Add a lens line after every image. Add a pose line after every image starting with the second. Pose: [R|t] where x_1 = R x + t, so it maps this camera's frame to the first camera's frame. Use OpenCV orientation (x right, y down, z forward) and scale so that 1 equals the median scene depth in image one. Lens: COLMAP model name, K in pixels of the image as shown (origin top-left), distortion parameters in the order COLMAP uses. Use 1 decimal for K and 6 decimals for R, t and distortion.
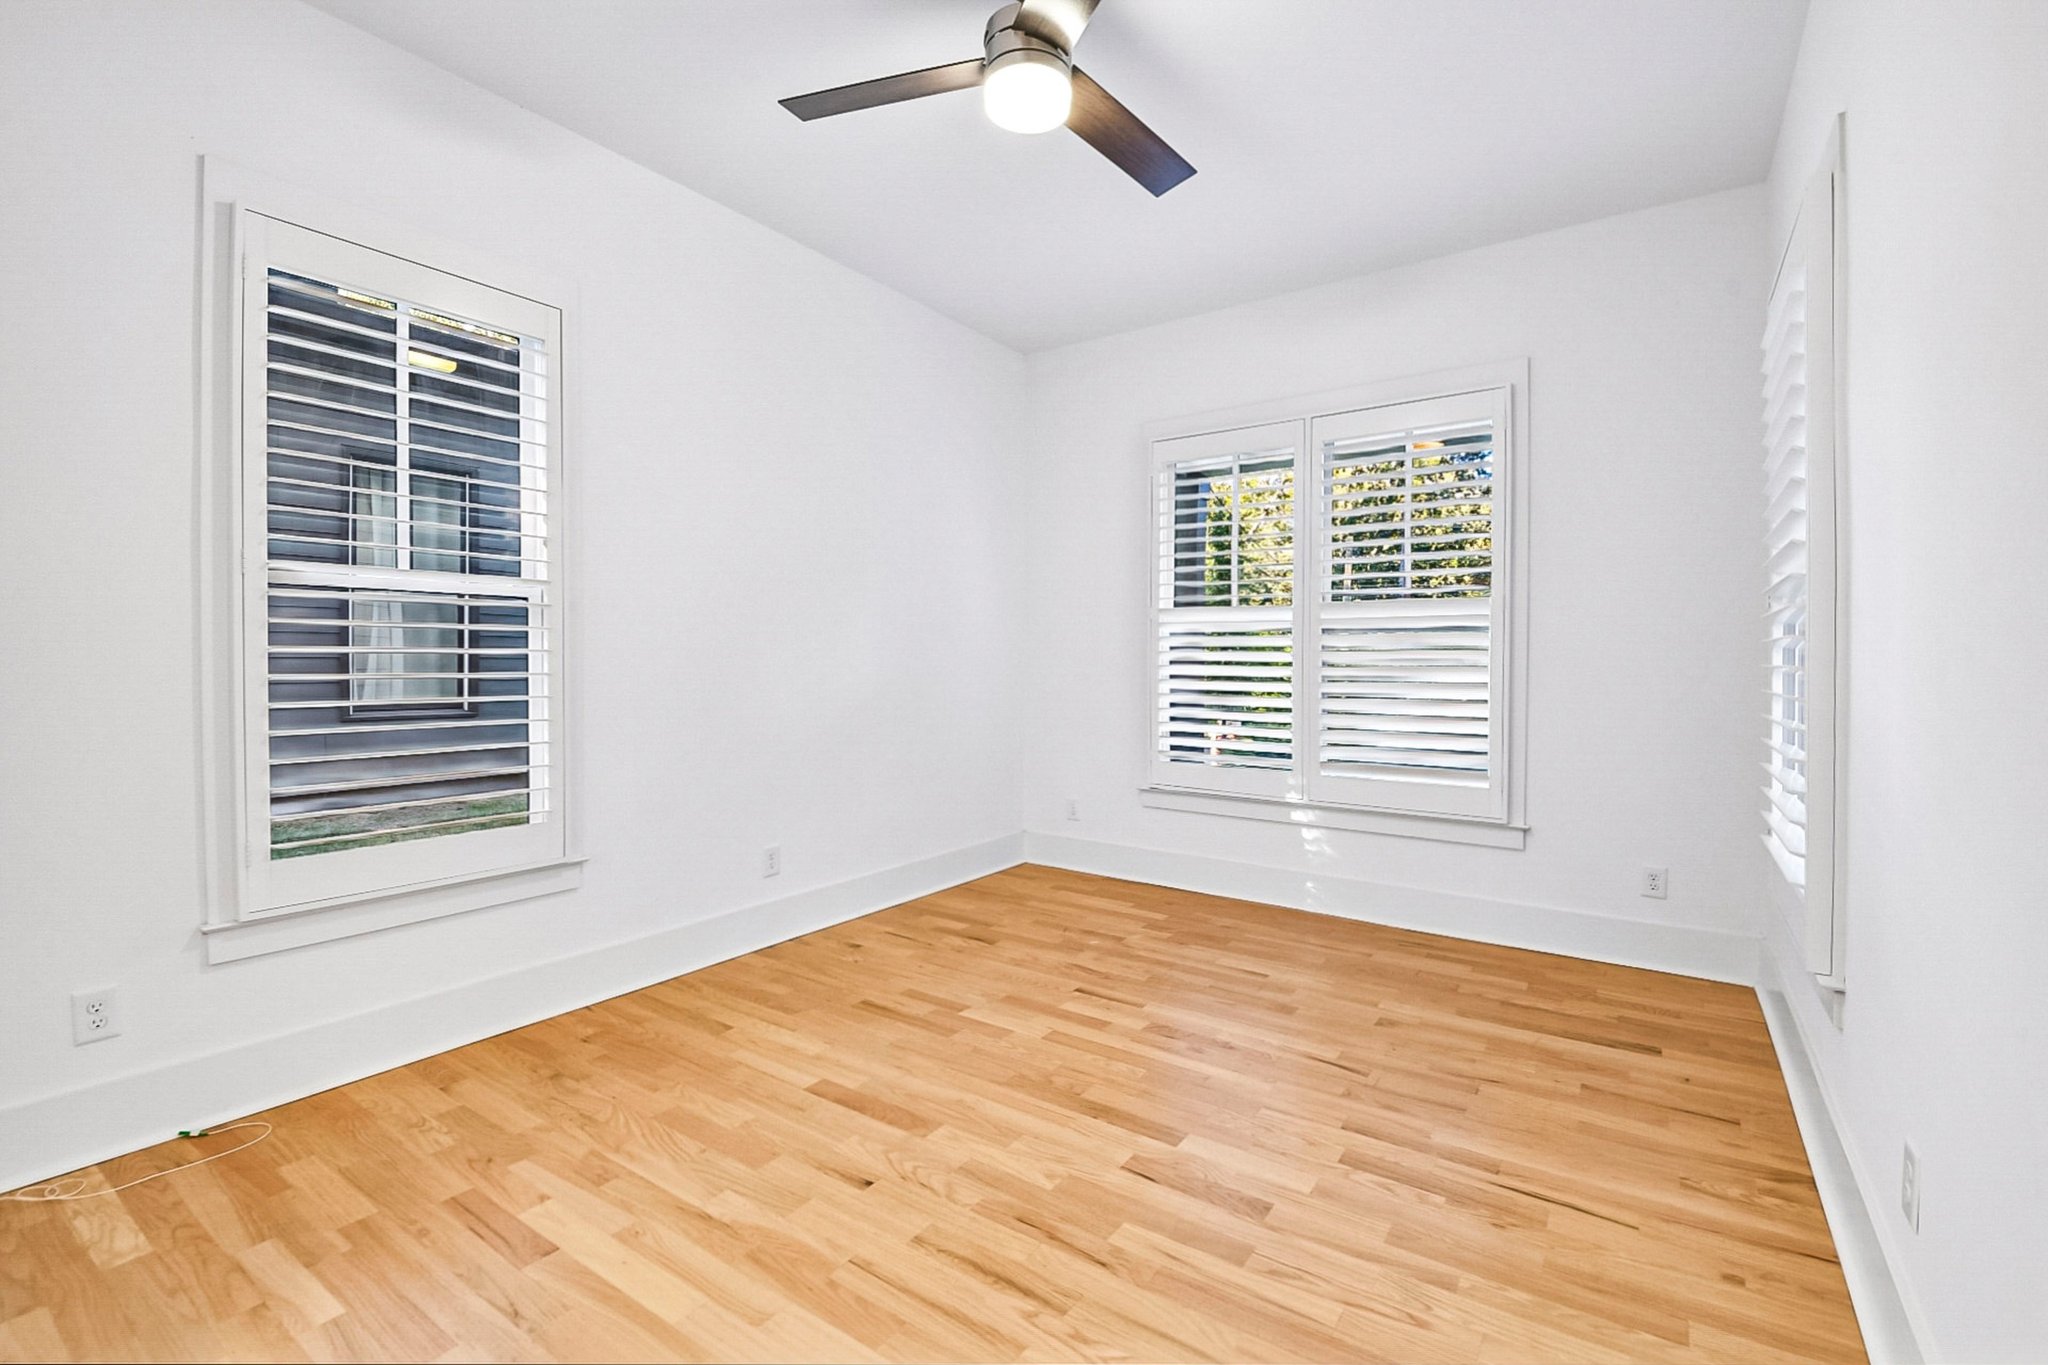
lens RADIAL K [[879.7, 0, 1029.9], [0, 879.7, 675.7], [0, 0, 1]] dist [0.009712, -0.013066]
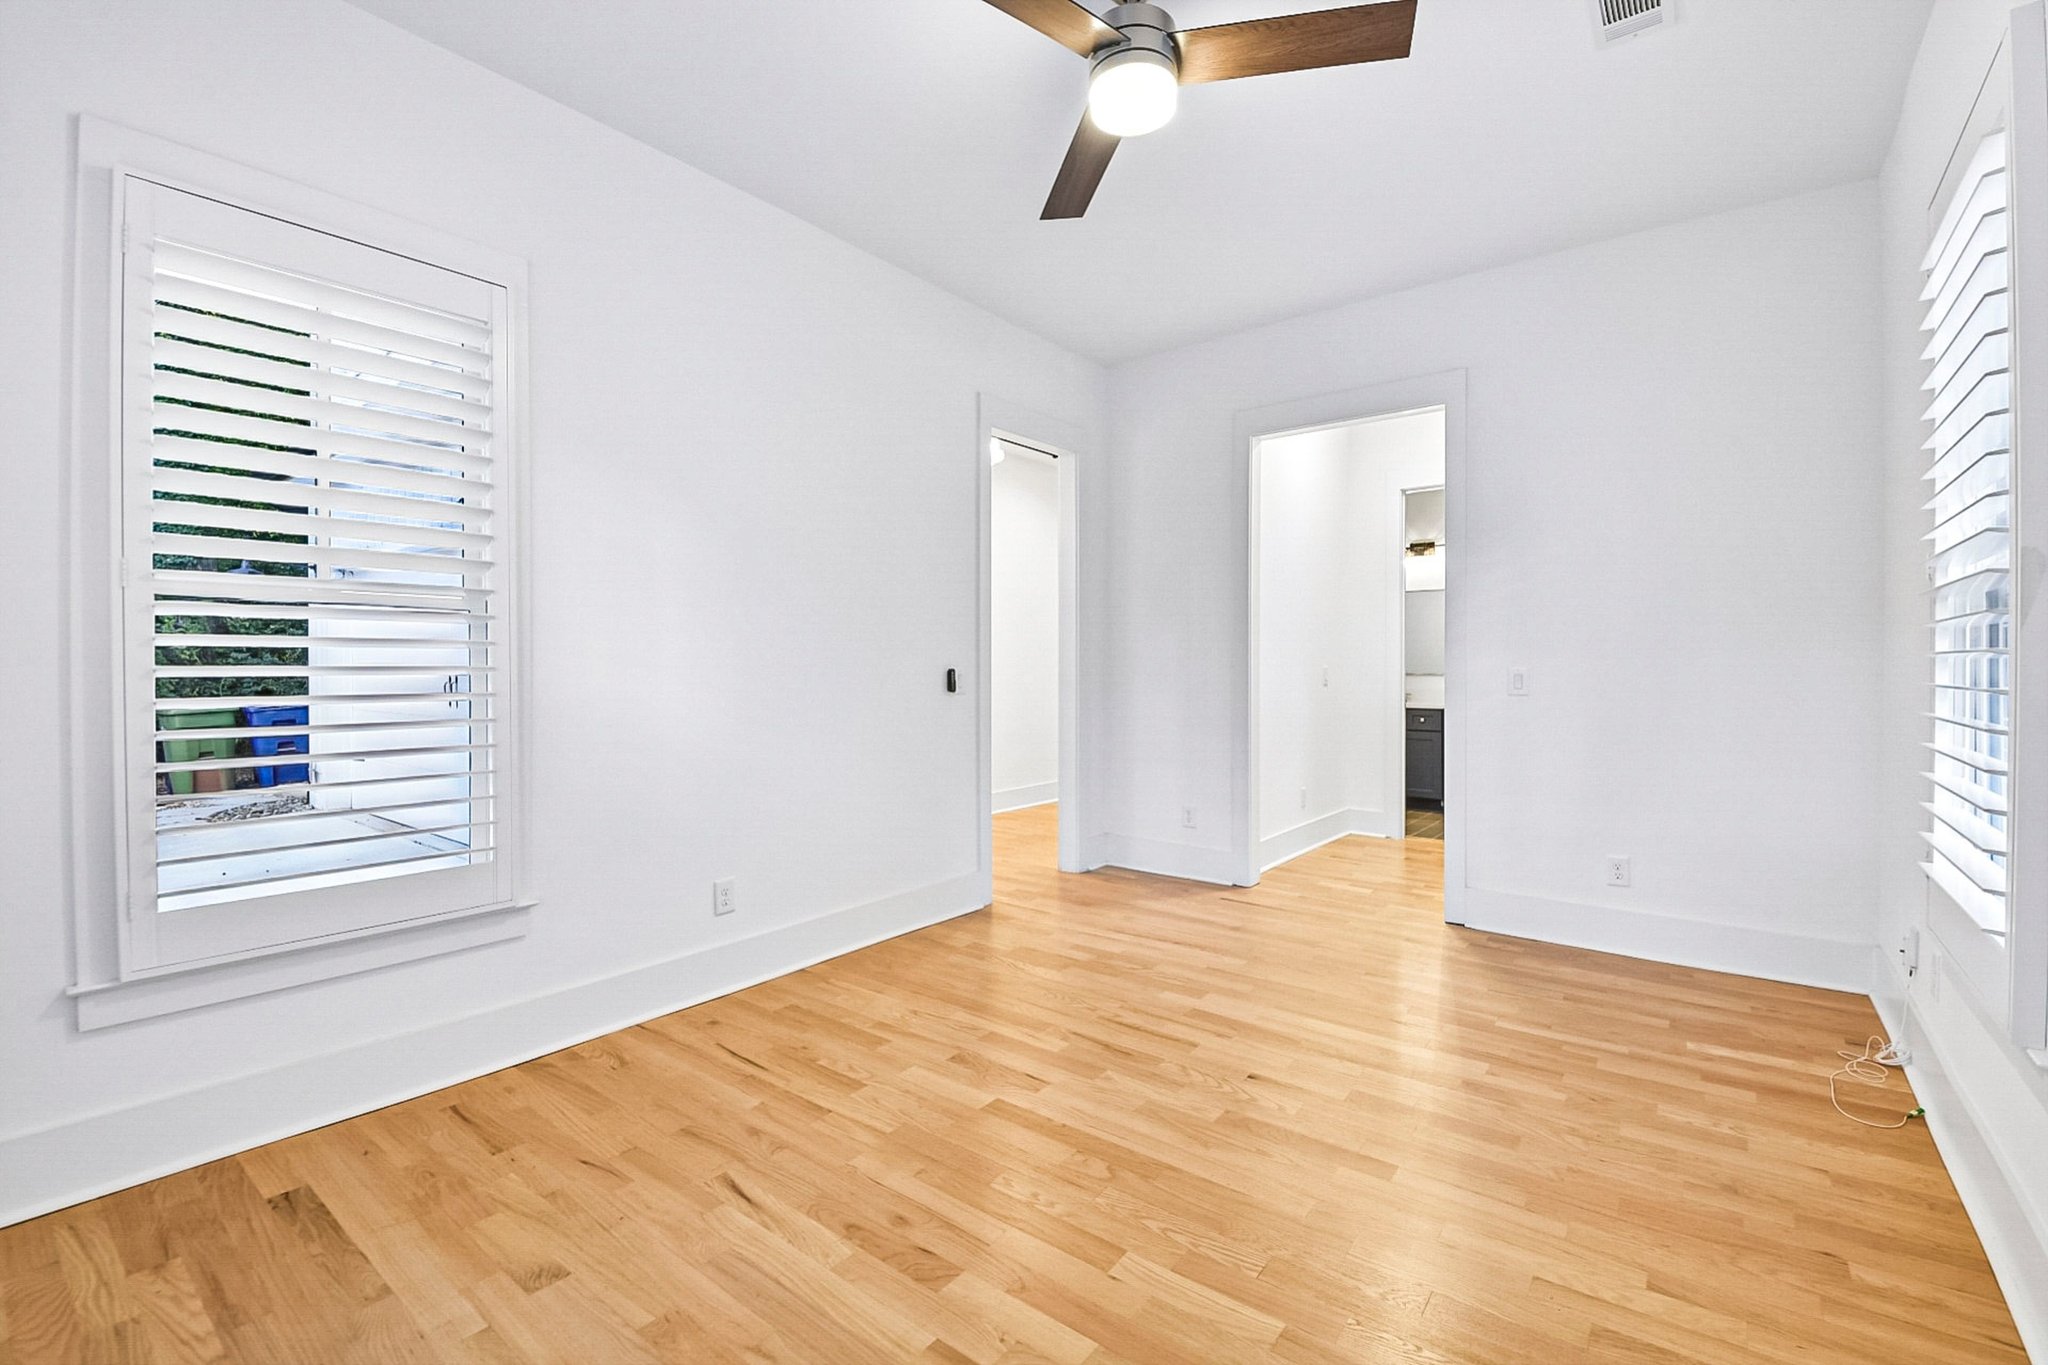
lens RADIAL K [[879.7, 0, 1023.2], [0, 879.7, 674.5], [0, 0, 1]] dist [0.009712, -0.013066]
pose [[-0.998112, -0.001737, 0.061397, 0.067124], [-0.000192, 0.999683, 0.025165, -0.038831], [-0.061422, 0.025105, -0.997796, 2.210077]]
